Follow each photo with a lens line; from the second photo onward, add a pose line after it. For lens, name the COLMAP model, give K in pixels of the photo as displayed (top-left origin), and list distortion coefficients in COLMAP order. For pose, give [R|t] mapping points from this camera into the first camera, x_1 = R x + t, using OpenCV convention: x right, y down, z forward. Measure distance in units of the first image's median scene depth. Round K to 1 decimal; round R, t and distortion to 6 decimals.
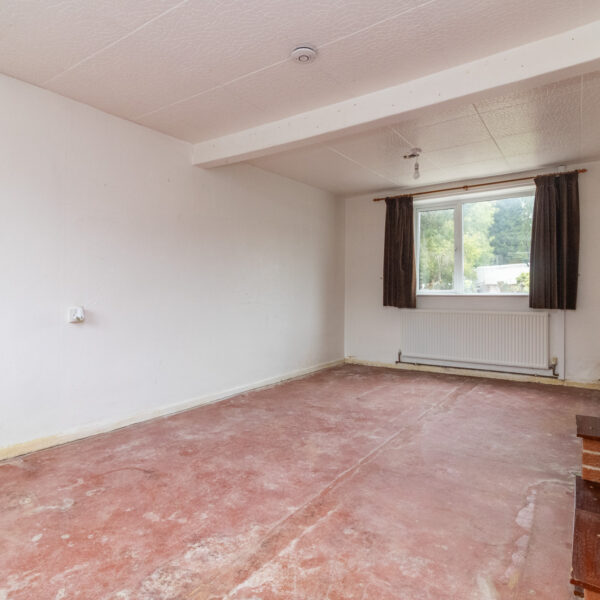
lens RADIAL K [[414.4, 0, 300.0], [0, 414.4, 300.0], [0, 0, 1]] dist [-0.004962, 0.001587]
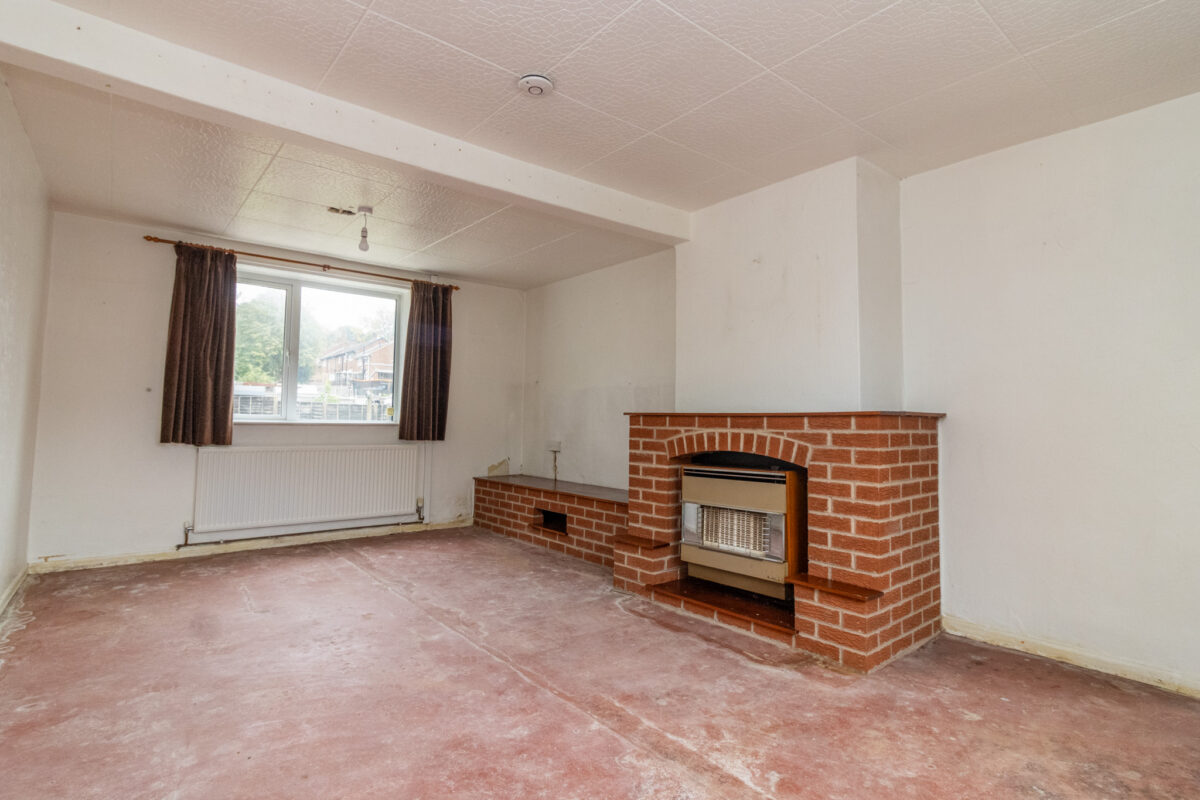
lens RADIAL K [[600.5, 0, 603.2], [0, 600.5, 394.7], [0, 0, 1]] dist [0.000152, -0.001534]
pose [[0.276781, 0.048185, 0.959724, -0.758118], [0.004317, 0.998670, -0.051386, -0.010236], [-0.960923, 0.018366, 0.276204, 0.503932]]
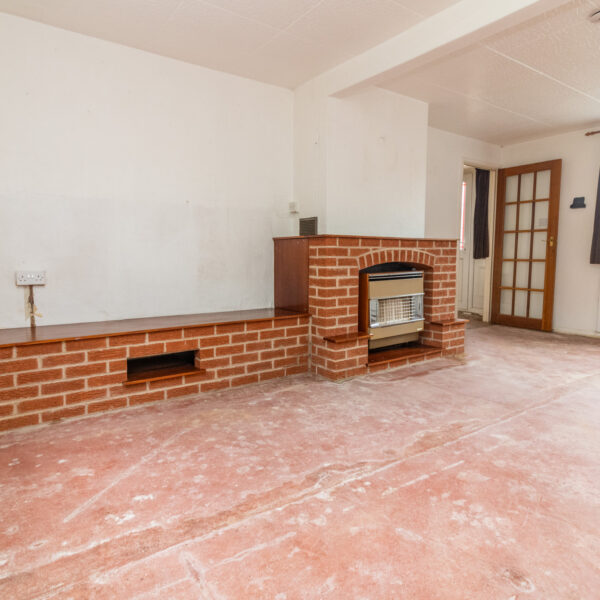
lens RADIAL K [[414.4, 0, 300.0], [0, 414.4, 300.0], [0, 0, 1]] dist [-0.004962, 0.001587]
pose [[-0.931226, -0.035341, 0.362723, 0.274368], [0.010282, 0.992343, 0.123084, -0.002755], [-0.364296, 0.118349, -0.923733, 1.931374]]
